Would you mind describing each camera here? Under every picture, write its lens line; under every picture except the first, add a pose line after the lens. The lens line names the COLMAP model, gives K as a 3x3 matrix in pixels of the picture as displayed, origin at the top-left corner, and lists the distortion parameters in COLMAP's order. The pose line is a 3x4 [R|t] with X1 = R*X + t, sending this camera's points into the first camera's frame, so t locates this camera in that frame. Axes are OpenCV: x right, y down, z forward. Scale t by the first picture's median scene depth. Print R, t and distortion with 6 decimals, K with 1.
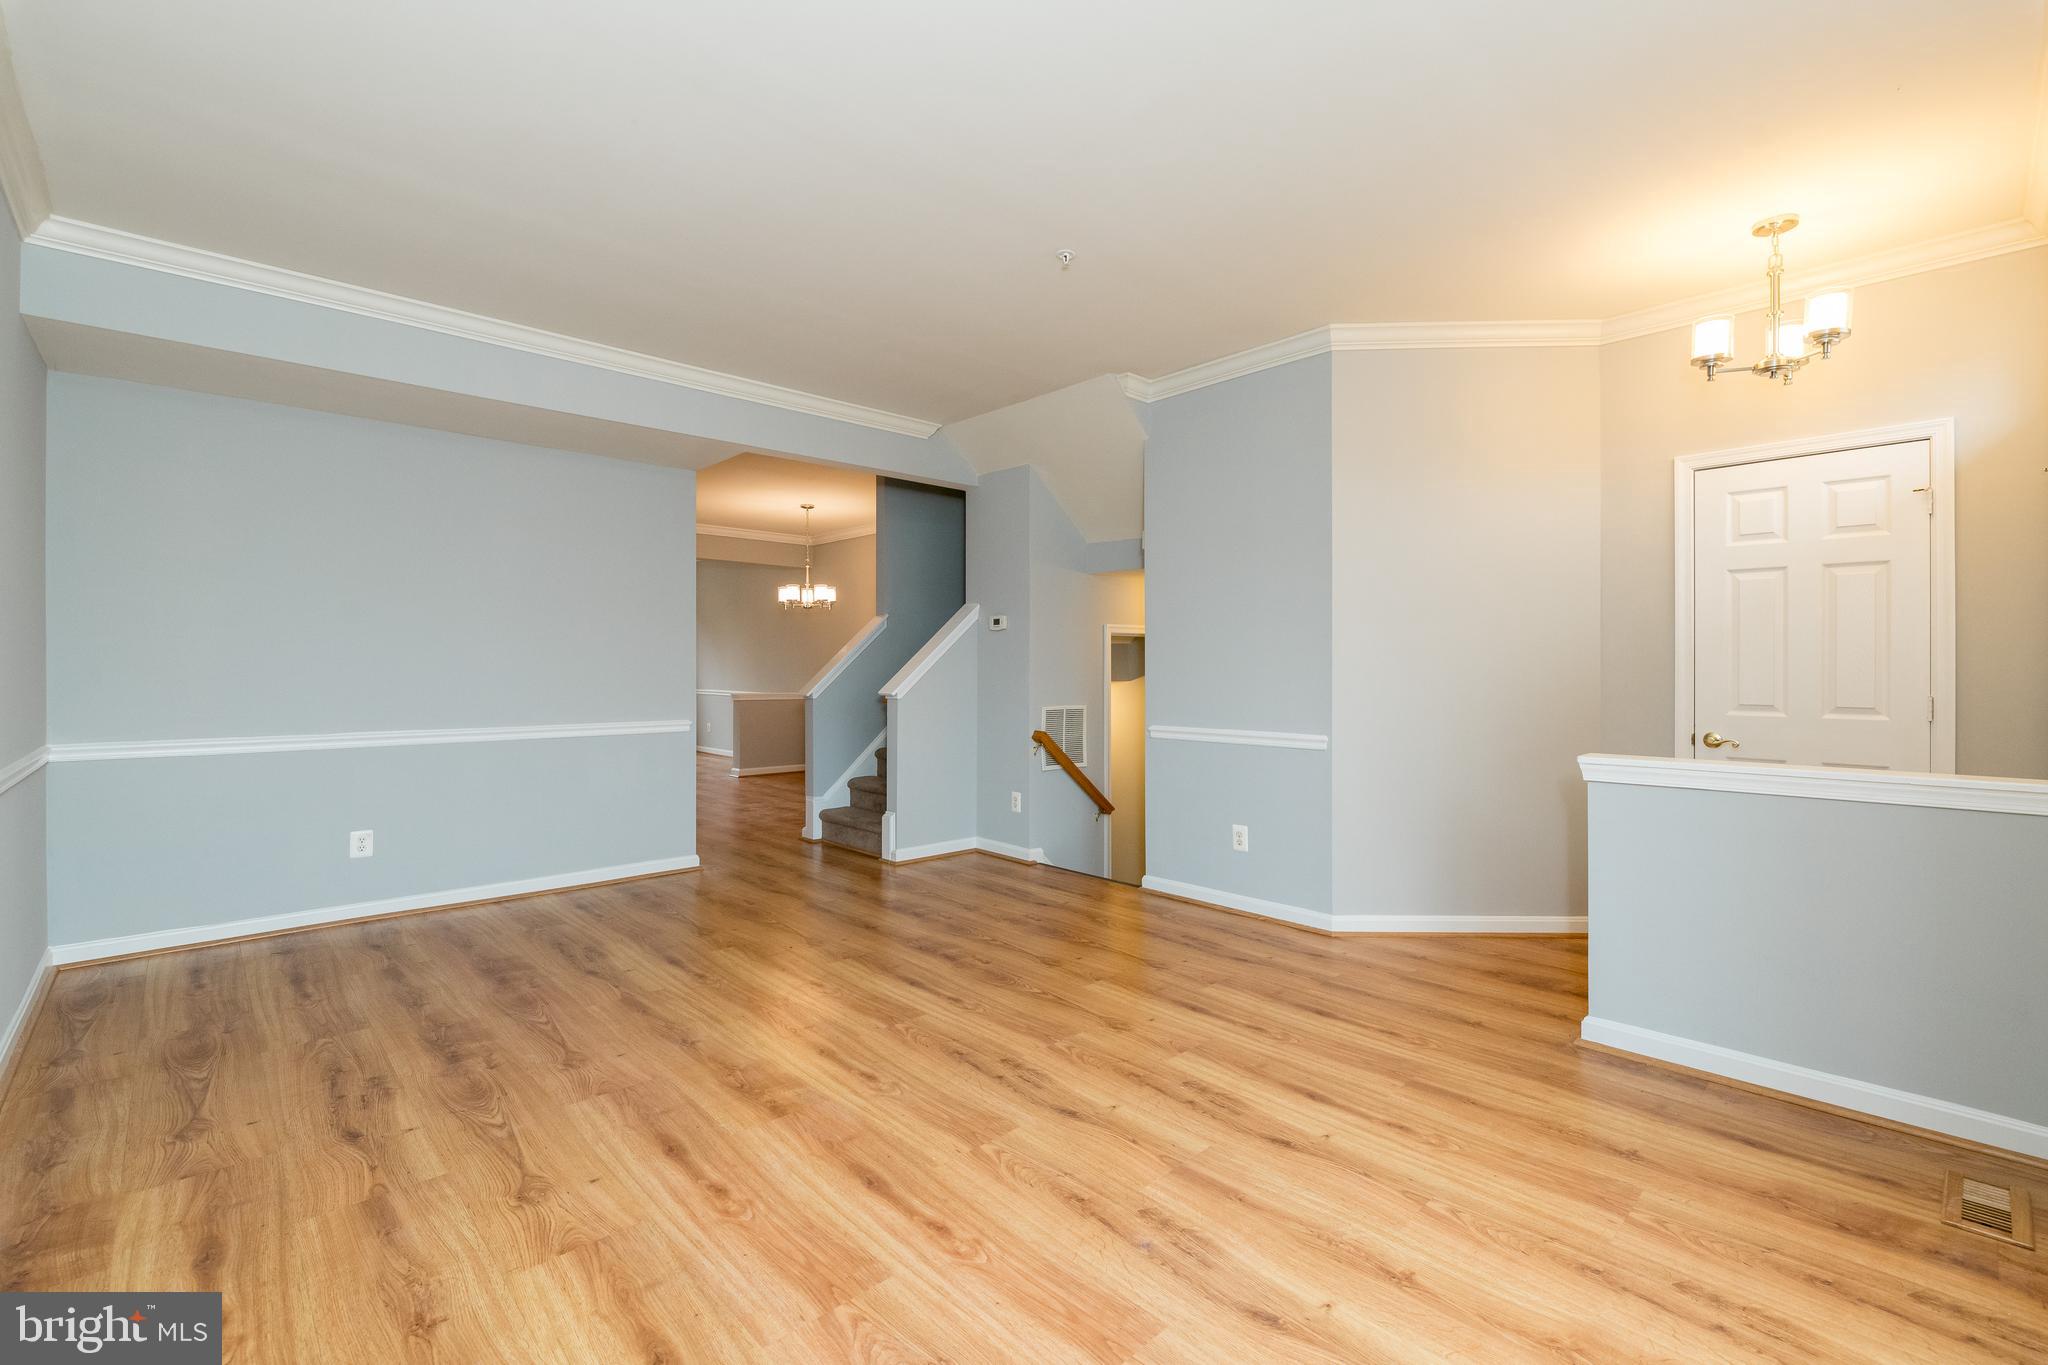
lens RADIAL K [[882.3, 0, 1024.1], [0, 882.3, 678.9], [0, 0, 1]] dist [0.019895, -0.010083]
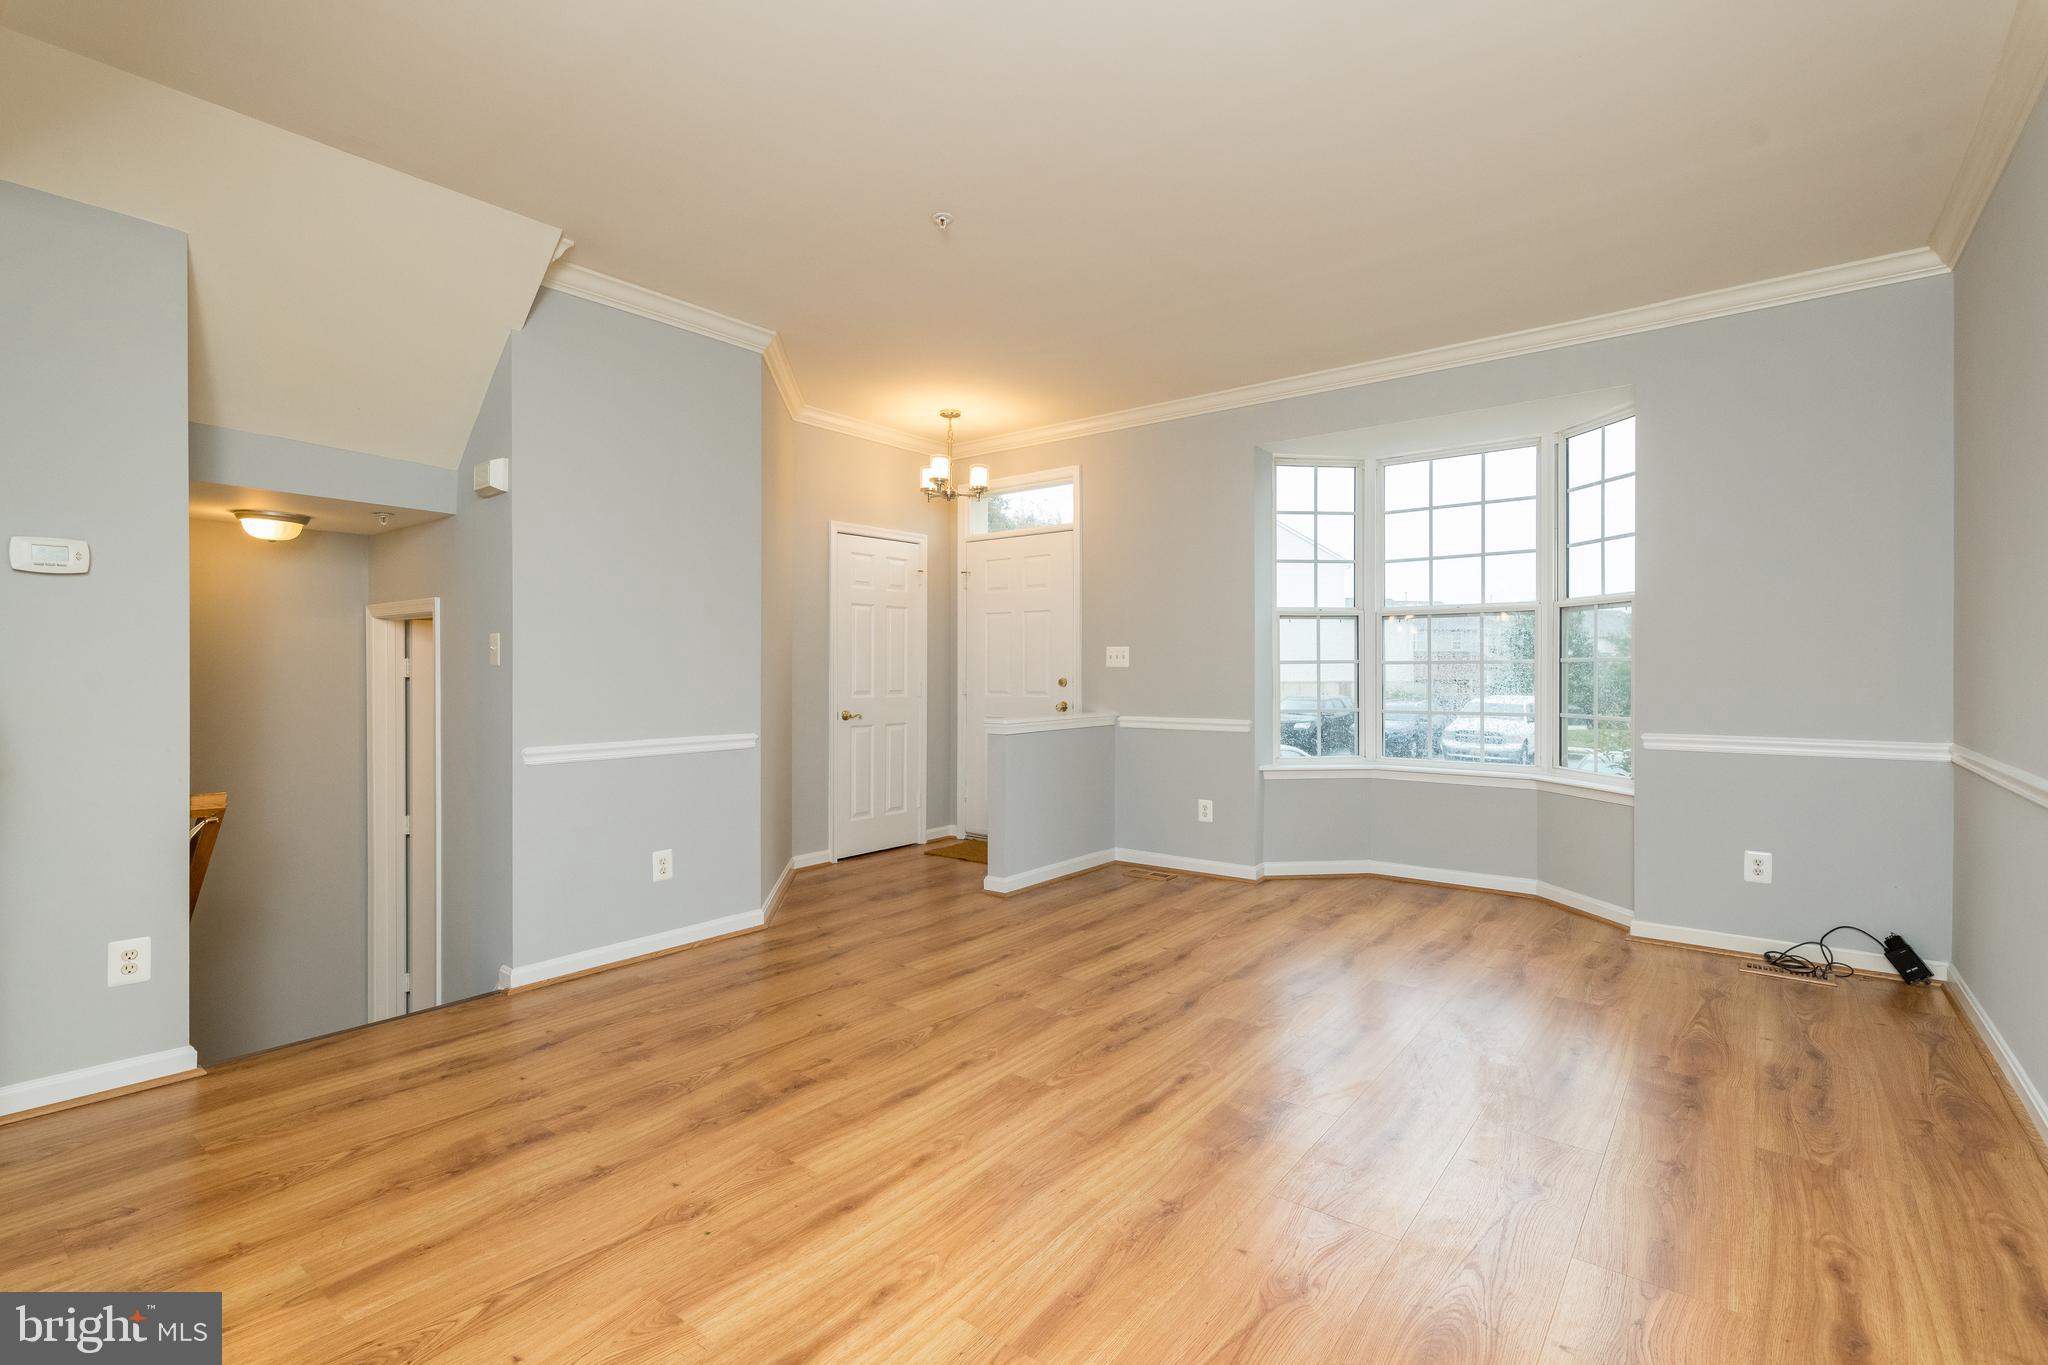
lens RADIAL K [[927.2, 0, 1024.5], [0, 927.2, 674.6], [0, 0, 1]] dist [0.033099, -0.011086]
pose [[-0.148825, -0.002819, 0.988860, -1.068370], [0.009892, 0.999942, 0.004339, -0.006326], [-0.988814, 0.010427, -0.148788, 1.205473]]
